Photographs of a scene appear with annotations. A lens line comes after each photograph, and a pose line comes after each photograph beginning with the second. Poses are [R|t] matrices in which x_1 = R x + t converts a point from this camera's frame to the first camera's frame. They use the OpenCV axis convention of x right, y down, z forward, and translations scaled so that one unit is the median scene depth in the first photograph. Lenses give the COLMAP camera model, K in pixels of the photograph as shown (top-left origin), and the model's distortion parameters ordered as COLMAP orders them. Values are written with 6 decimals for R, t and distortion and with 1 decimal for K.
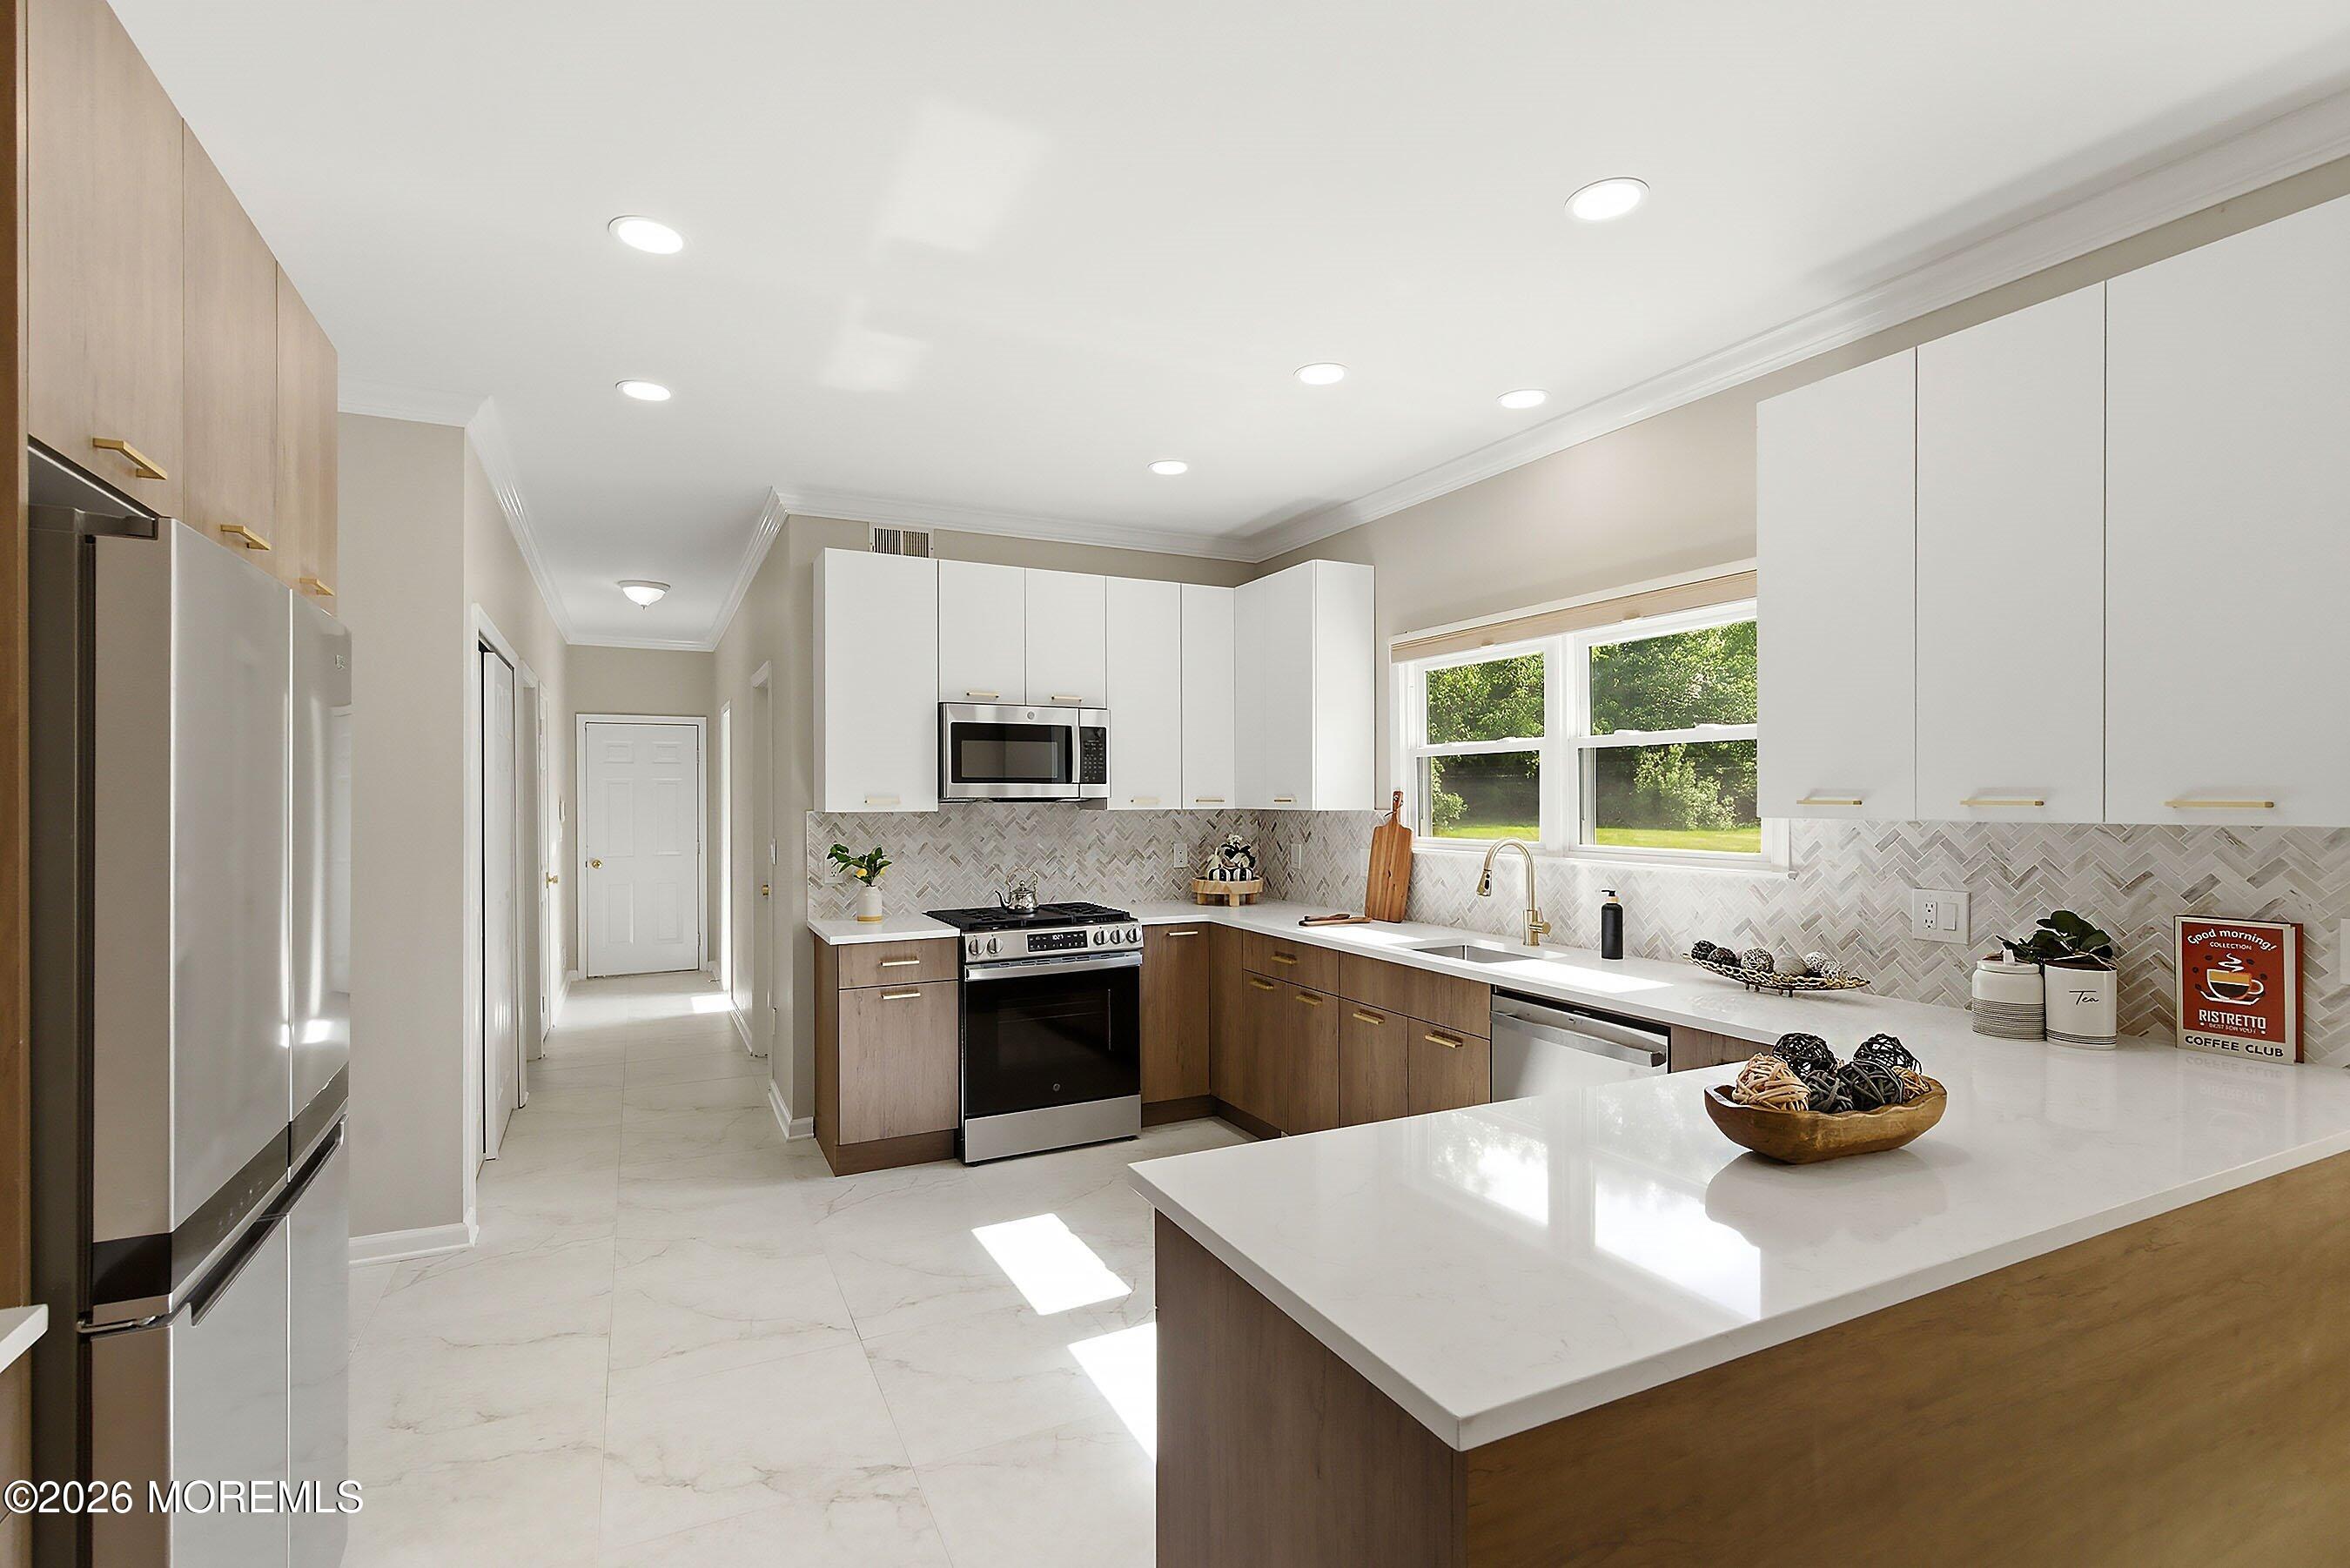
lens RADIAL K [[1067.6, 0, 1170.0], [0, 1067.6, 793.9], [0, 0, 1]] dist [0.001949, -0.000378]
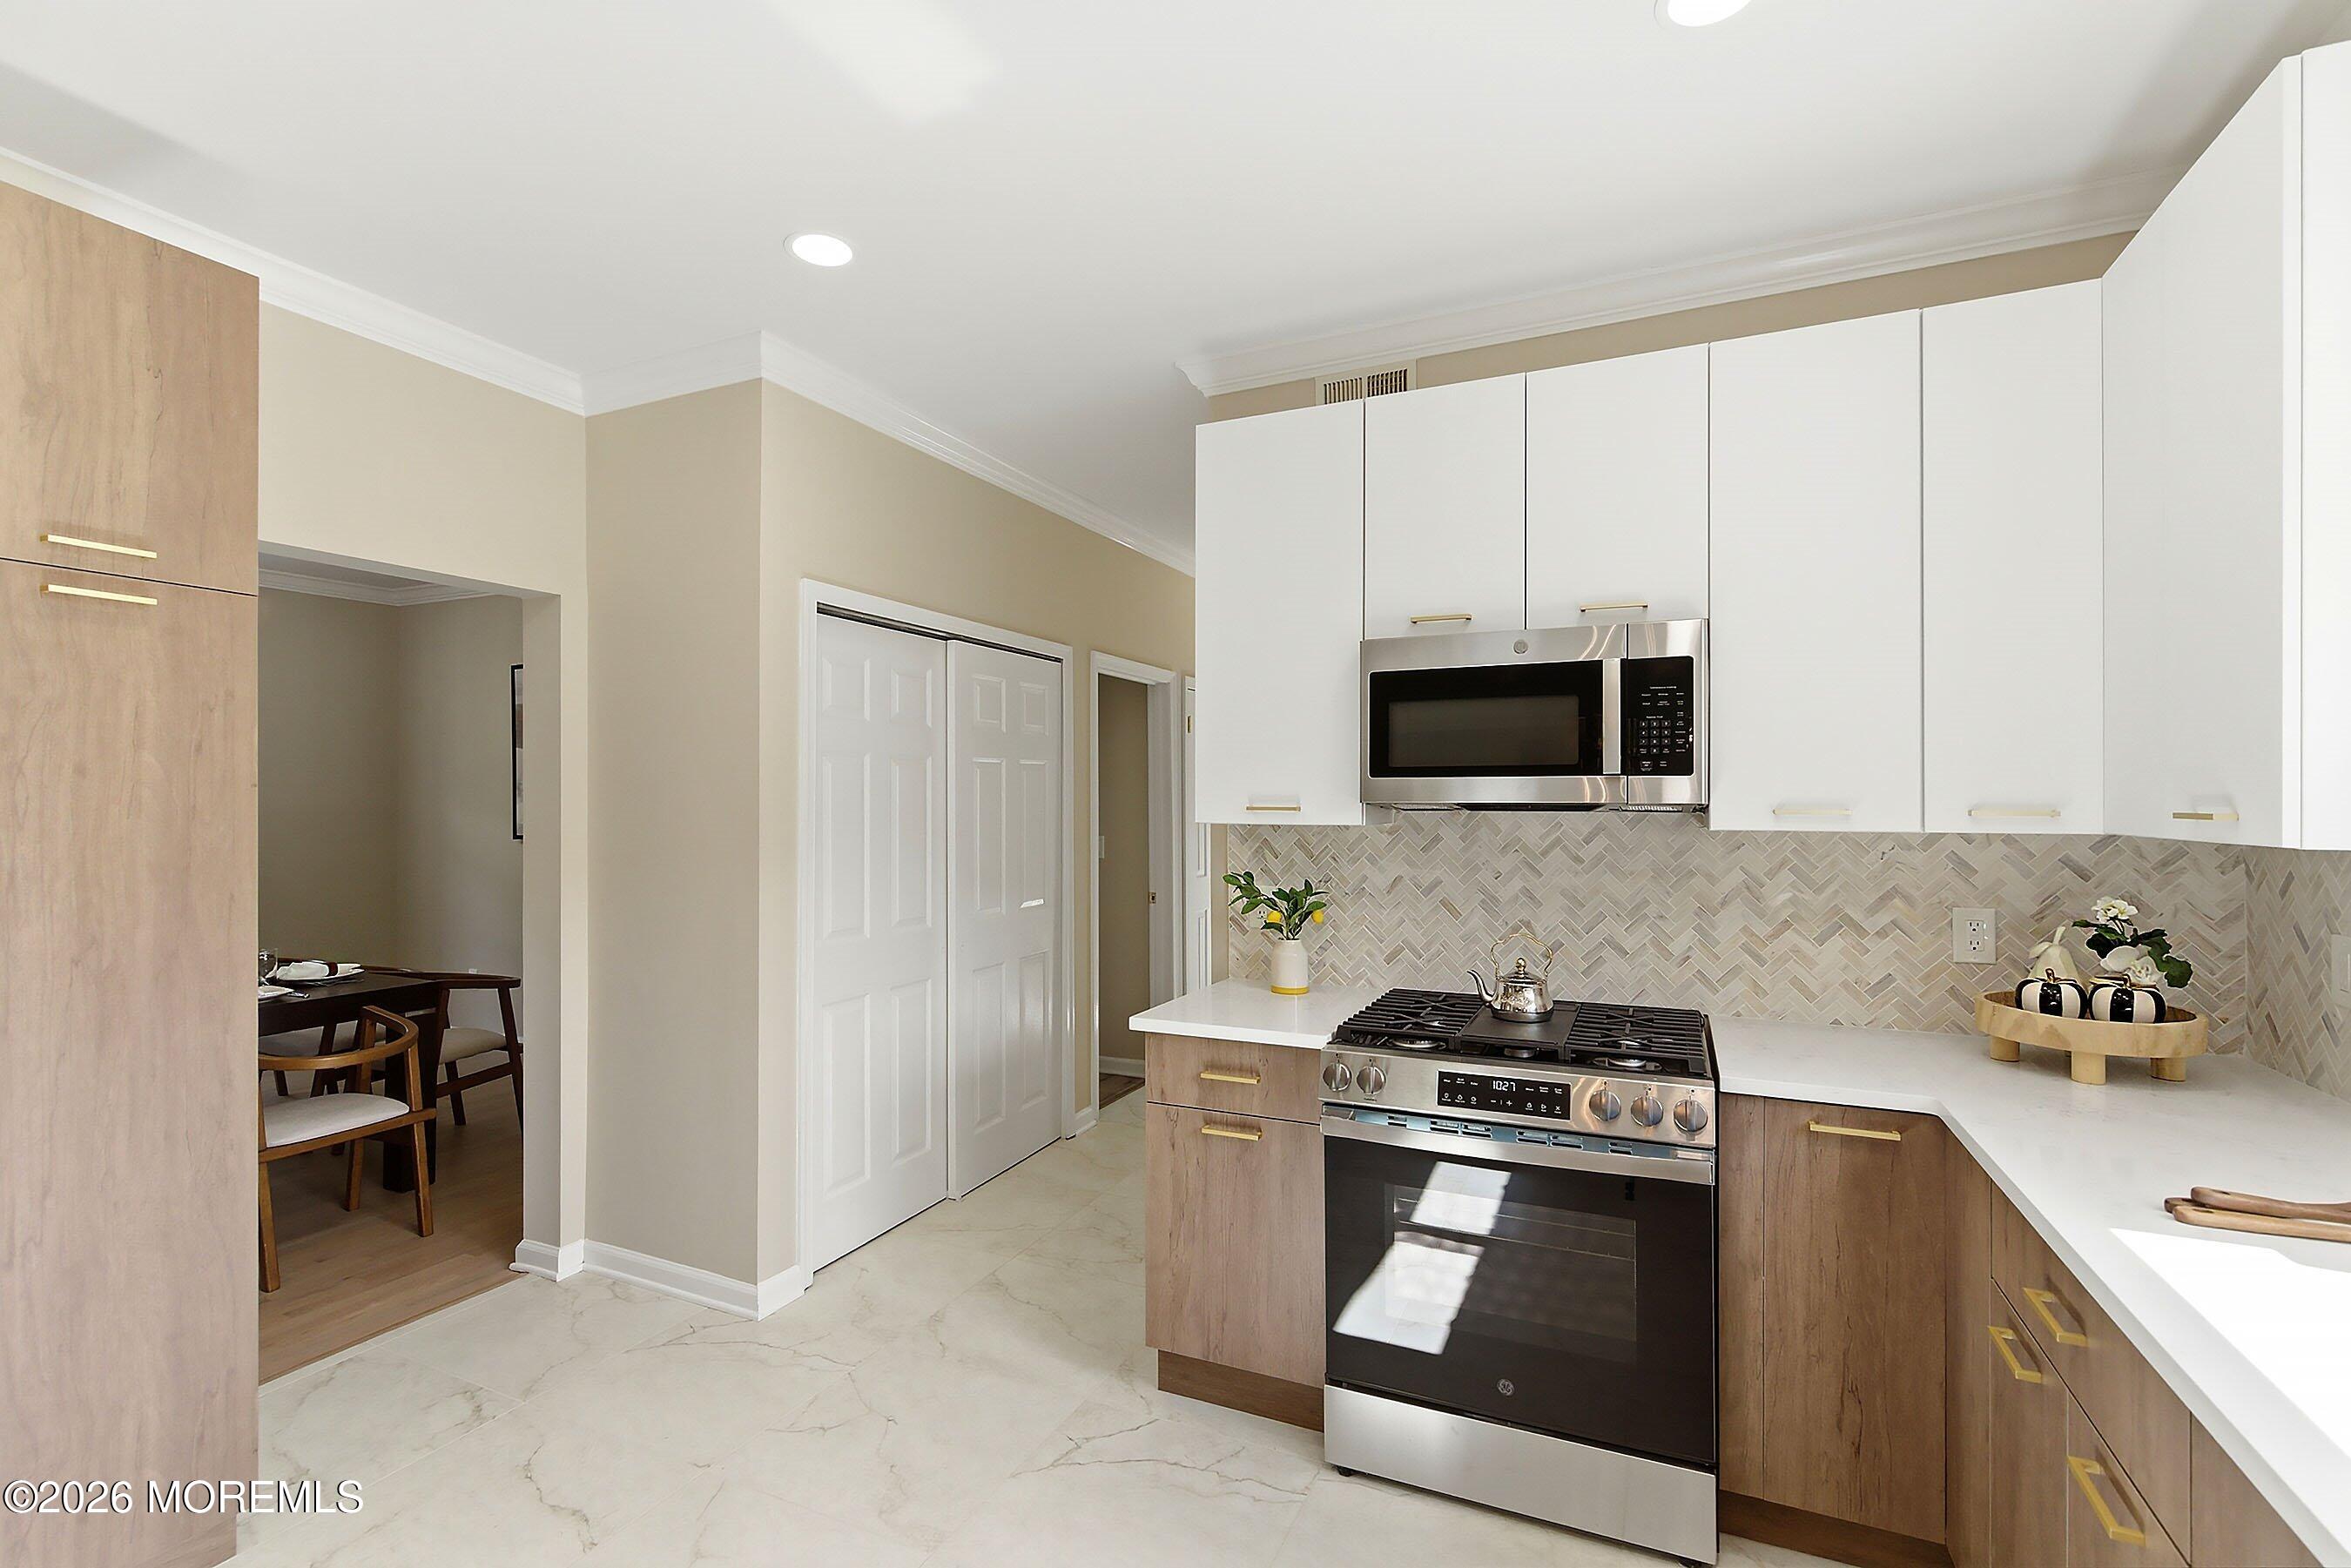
lens RADIAL K [[1068.1, 0, 1170.5], [0, 1068.1, 793.9], [0, 0, 1]] dist [0.001949, -0.000378]
pose [[0.621009, 0.000552, -0.783803, 0.169308], [0.000431, 0.999999, 0.001046, -0.001779], [0.783803, -0.000988, 0.621008, 0.520933]]
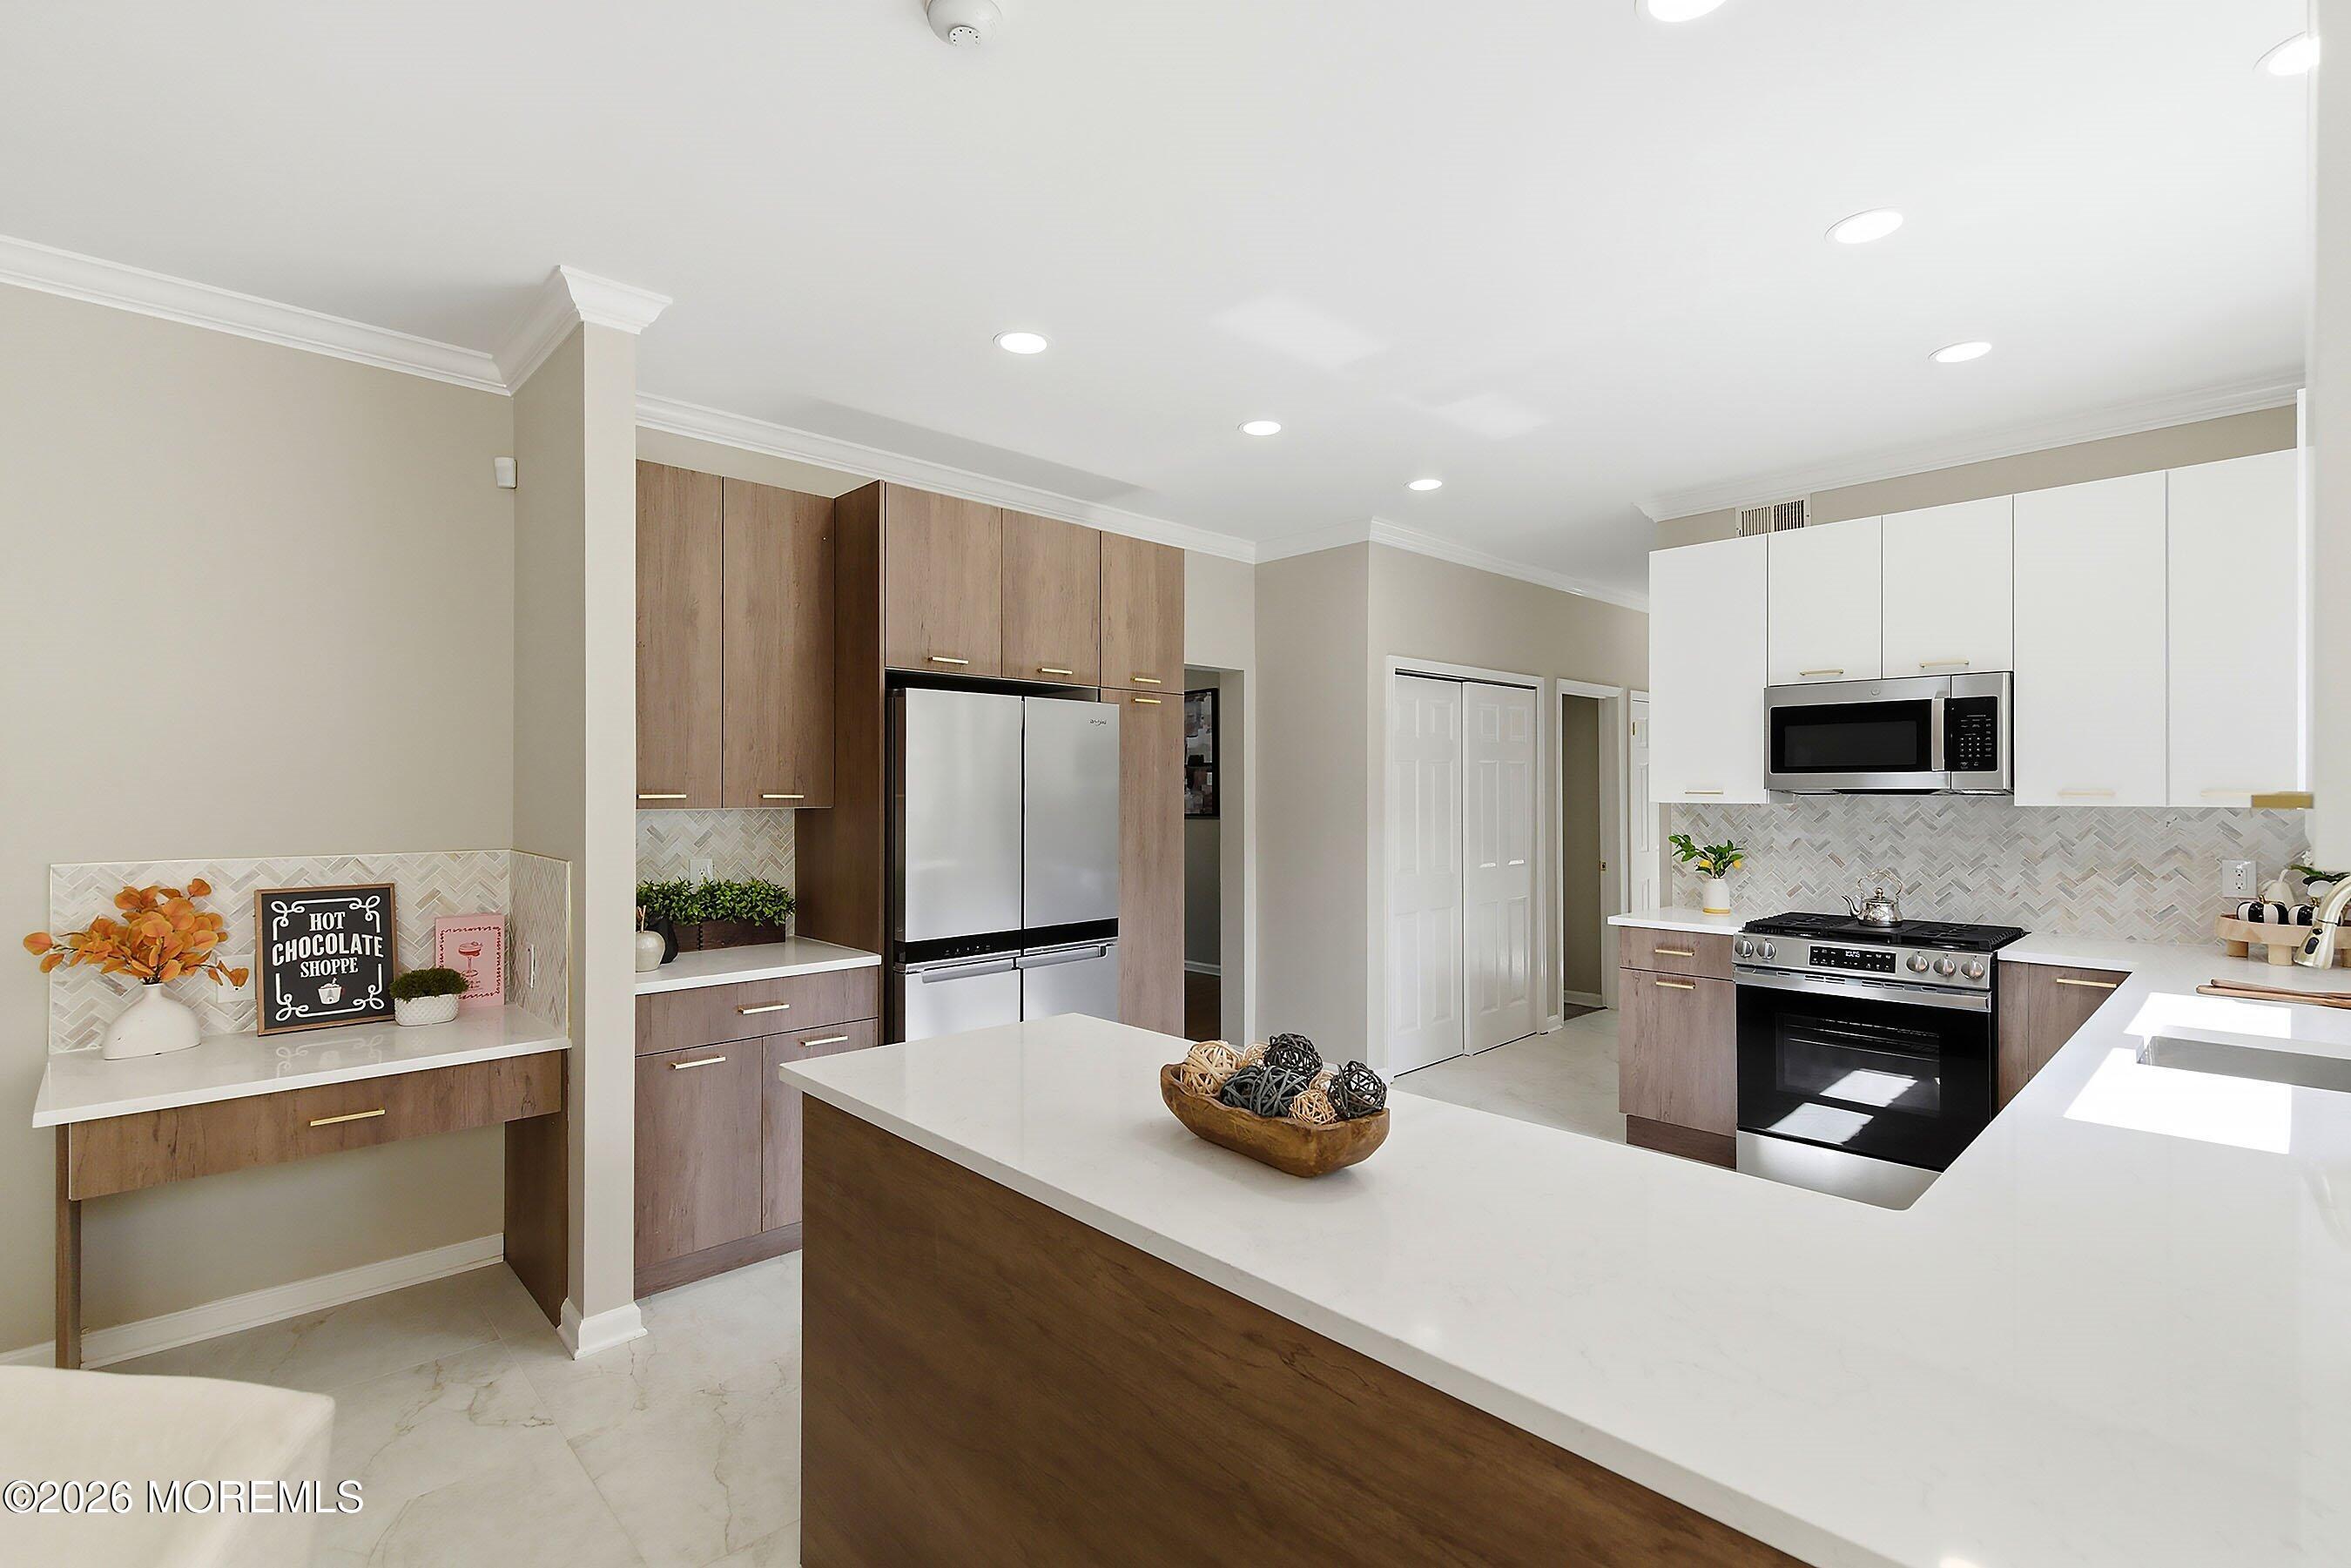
lens RADIAL K [[1079.8, 0, 1161.6], [0, 1079.8, 789.0], [0, 0, 1]] dist [0.002879, 0.000095]
pose [[0.285327, 0.001244, -0.958430, 0.507745], [0.002595, 0.999994, 0.002071, 0.000246], [0.958427, -0.003078, 0.285322, 0.211976]]
